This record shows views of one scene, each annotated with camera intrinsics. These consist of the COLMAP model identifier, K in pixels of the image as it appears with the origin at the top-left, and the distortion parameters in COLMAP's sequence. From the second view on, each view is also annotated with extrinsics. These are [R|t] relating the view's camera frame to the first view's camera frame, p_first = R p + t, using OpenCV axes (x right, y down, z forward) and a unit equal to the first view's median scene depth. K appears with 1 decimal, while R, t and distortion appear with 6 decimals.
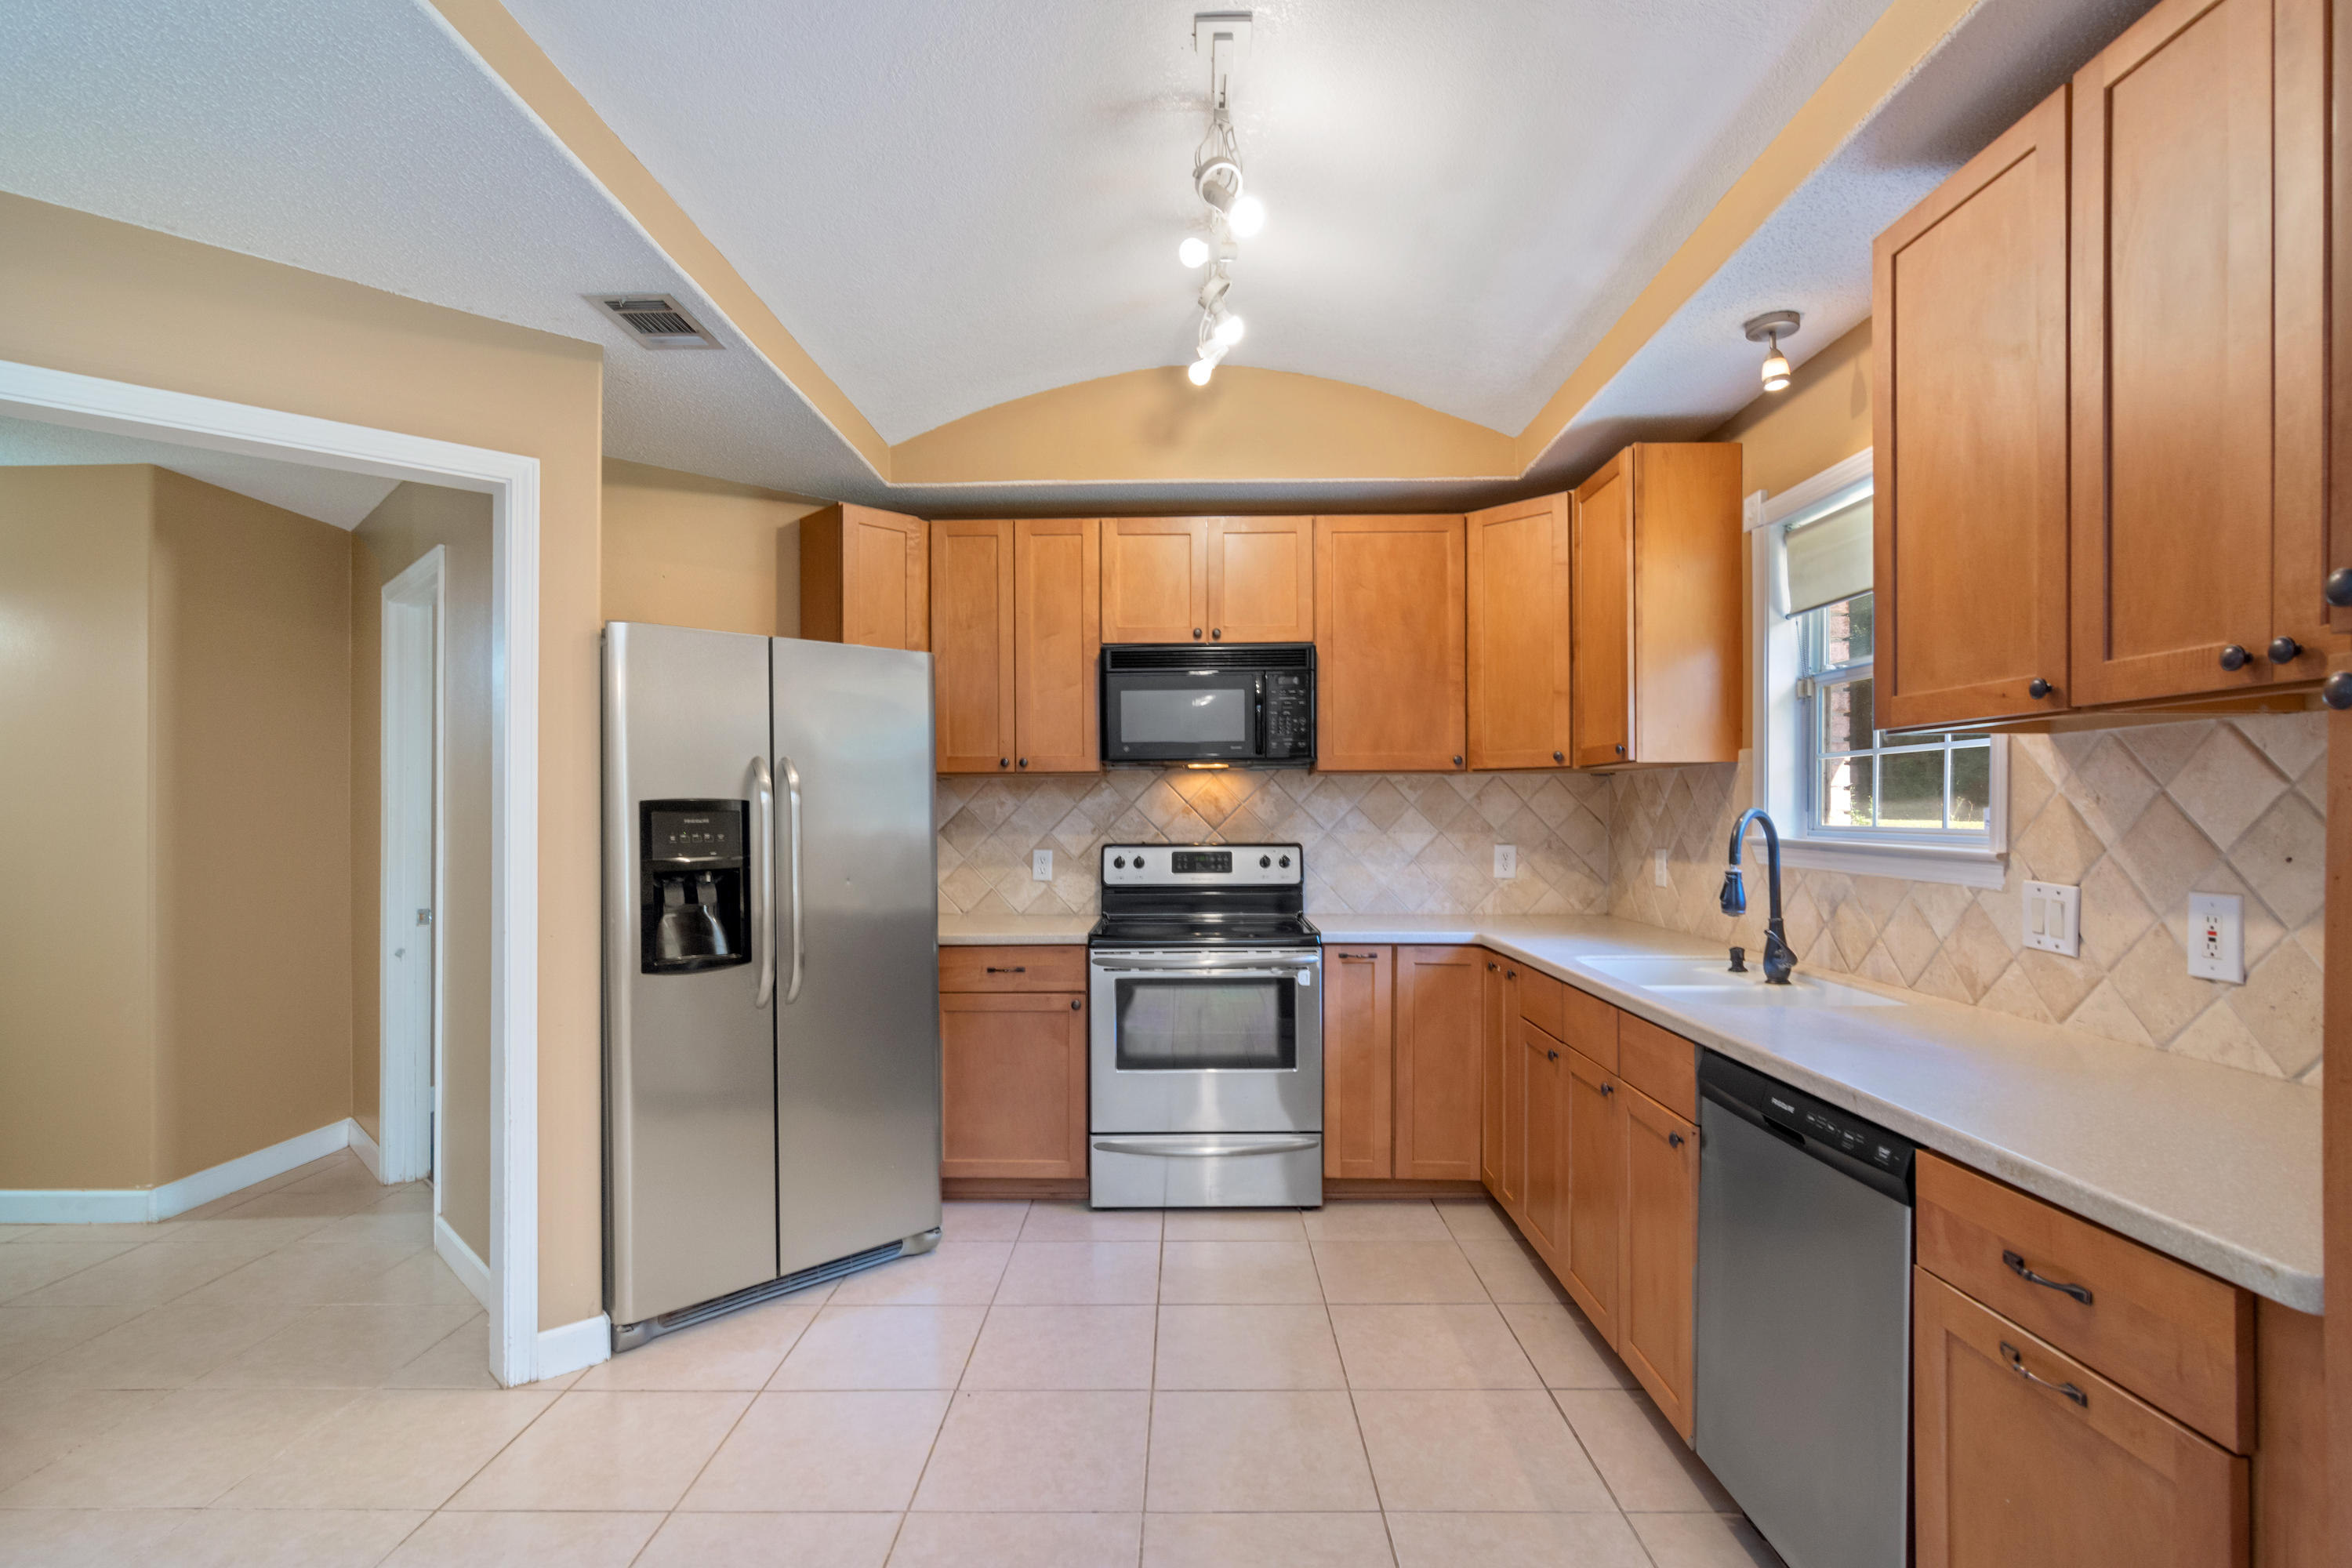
lens RADIAL K [[1142.7, 0, 1170.8], [0, 1142.7, 802.1], [0, 0, 1]] dist [-0.001930, 0.000903]
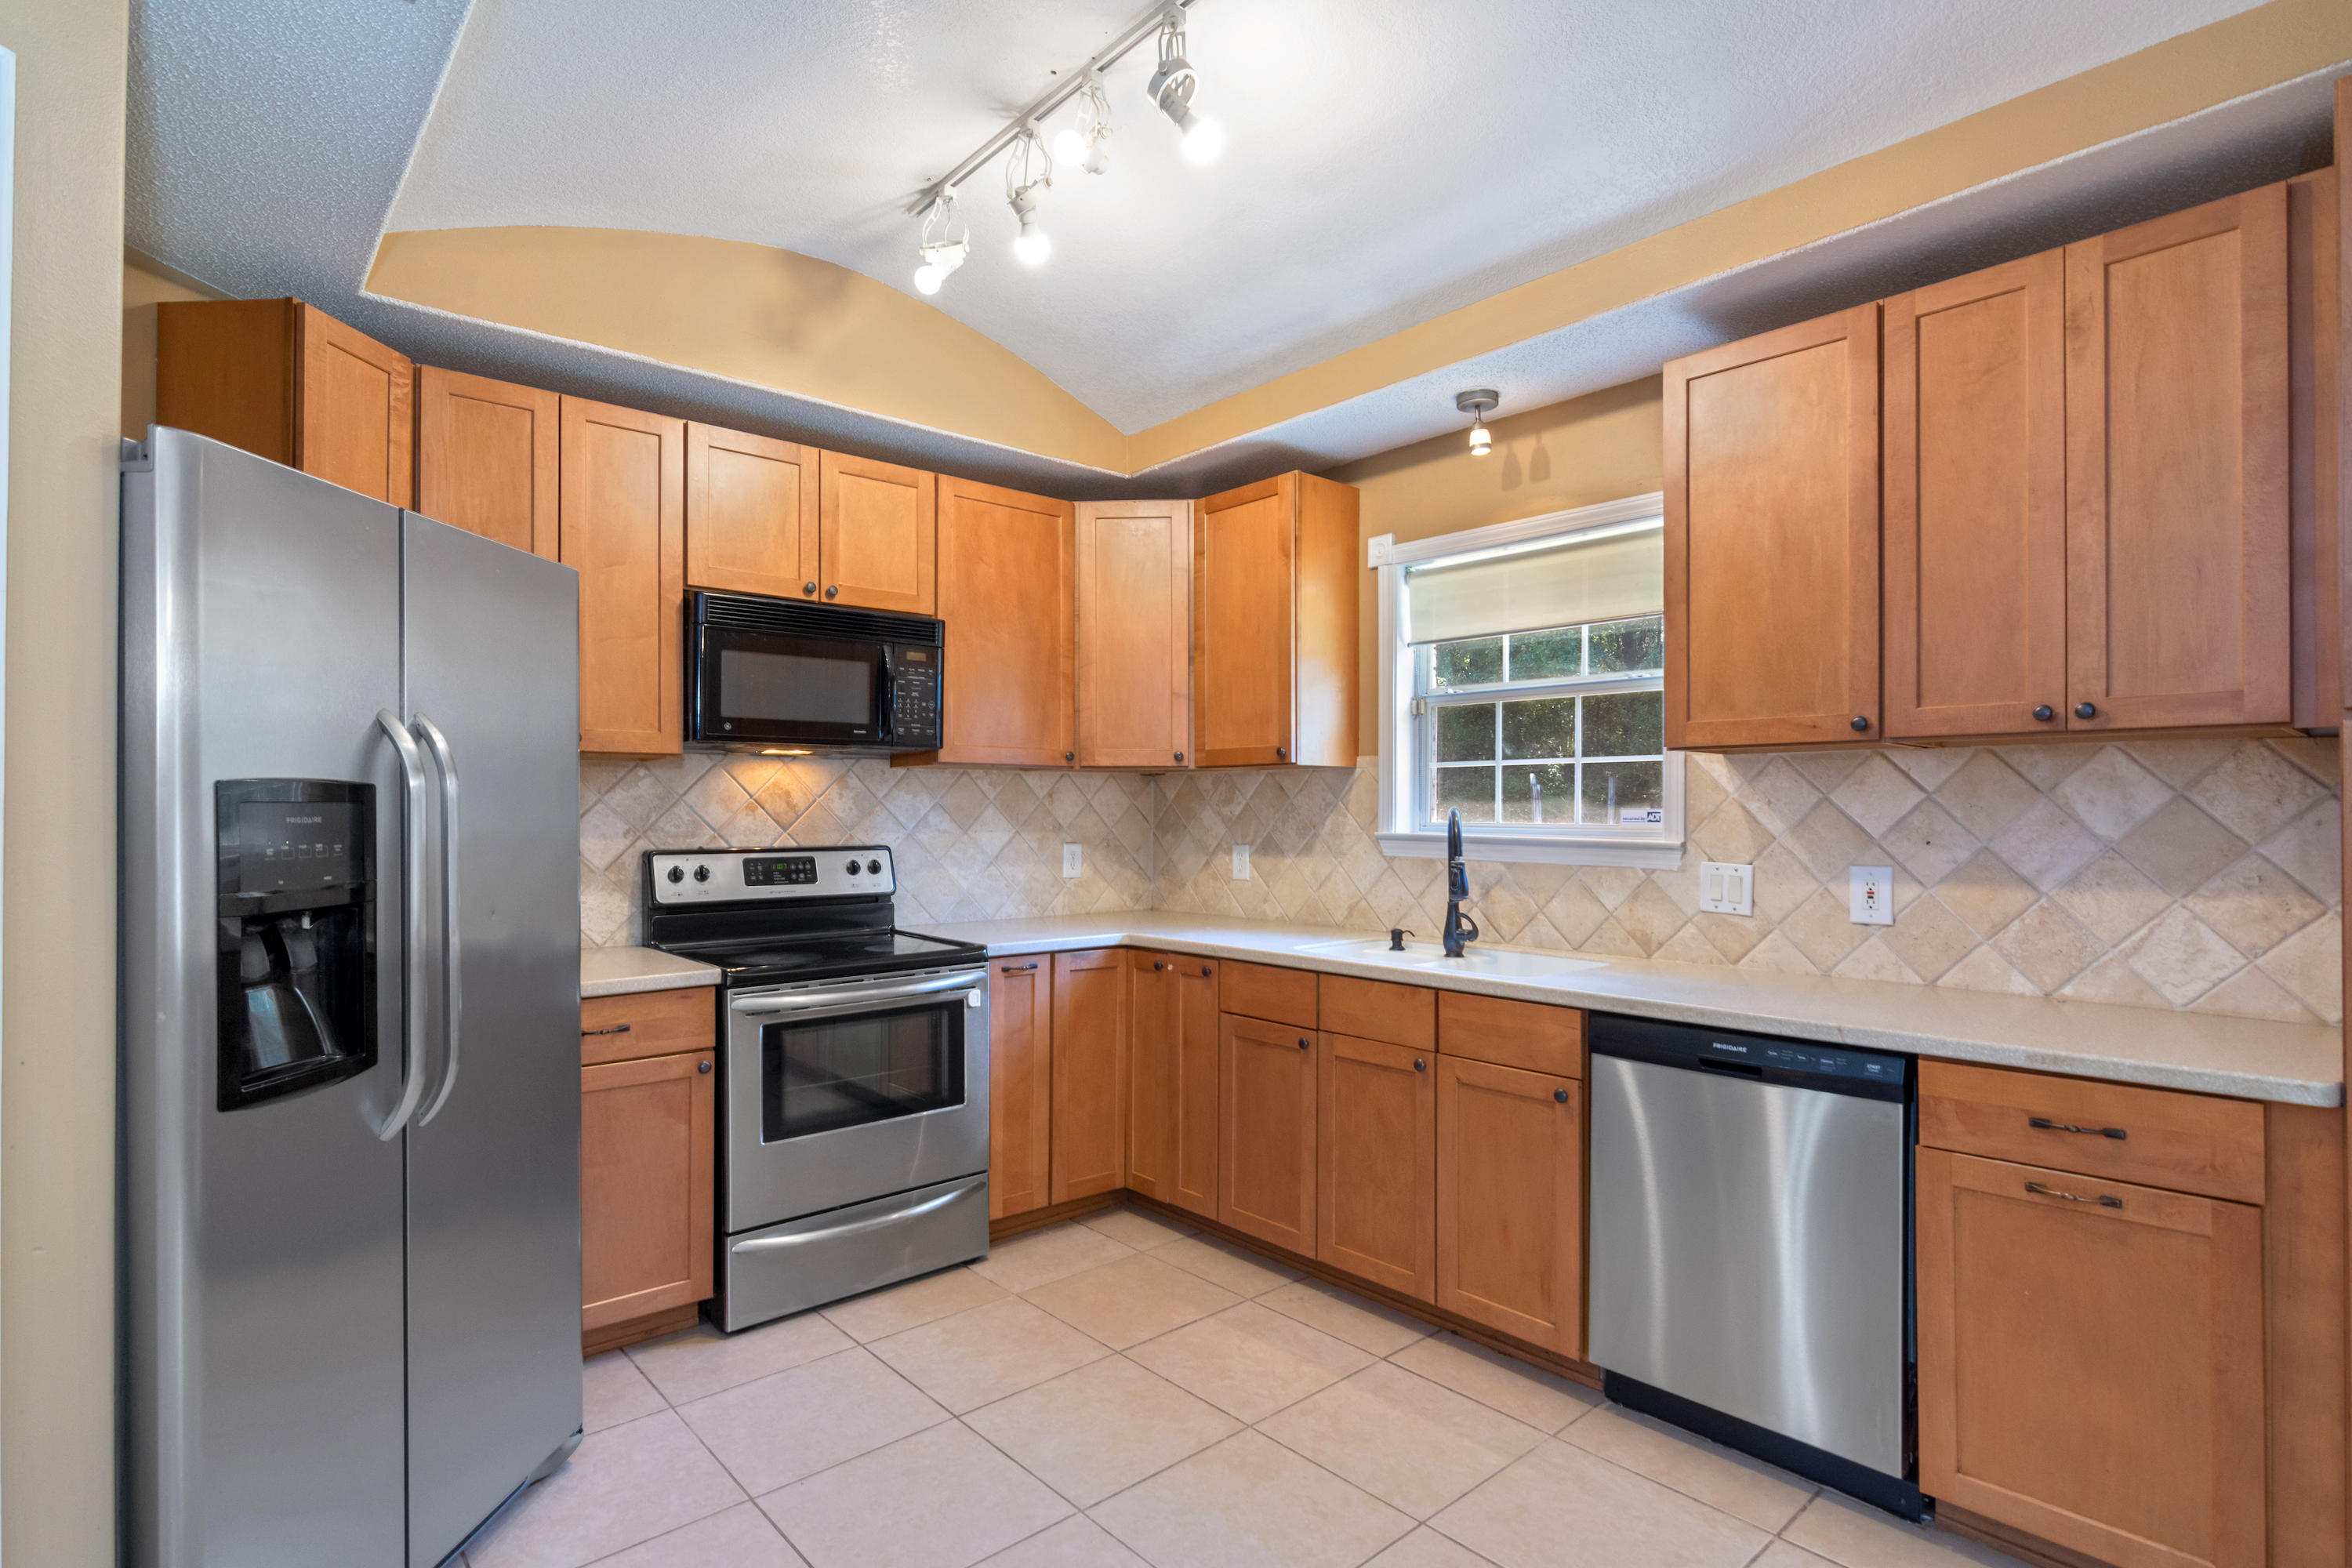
lens RADIAL K [[1169.3, 0, 1161.9], [0, 1169.3, 791.9], [0, 0, 1]] dist [-0.005288, -0.000995]
pose [[0.736310, 0.015107, 0.676476, -0.379805], [-0.009596, 0.999883, -0.011885, 0.004537], [-0.676576, 0.002259, 0.736369, 0.236367]]
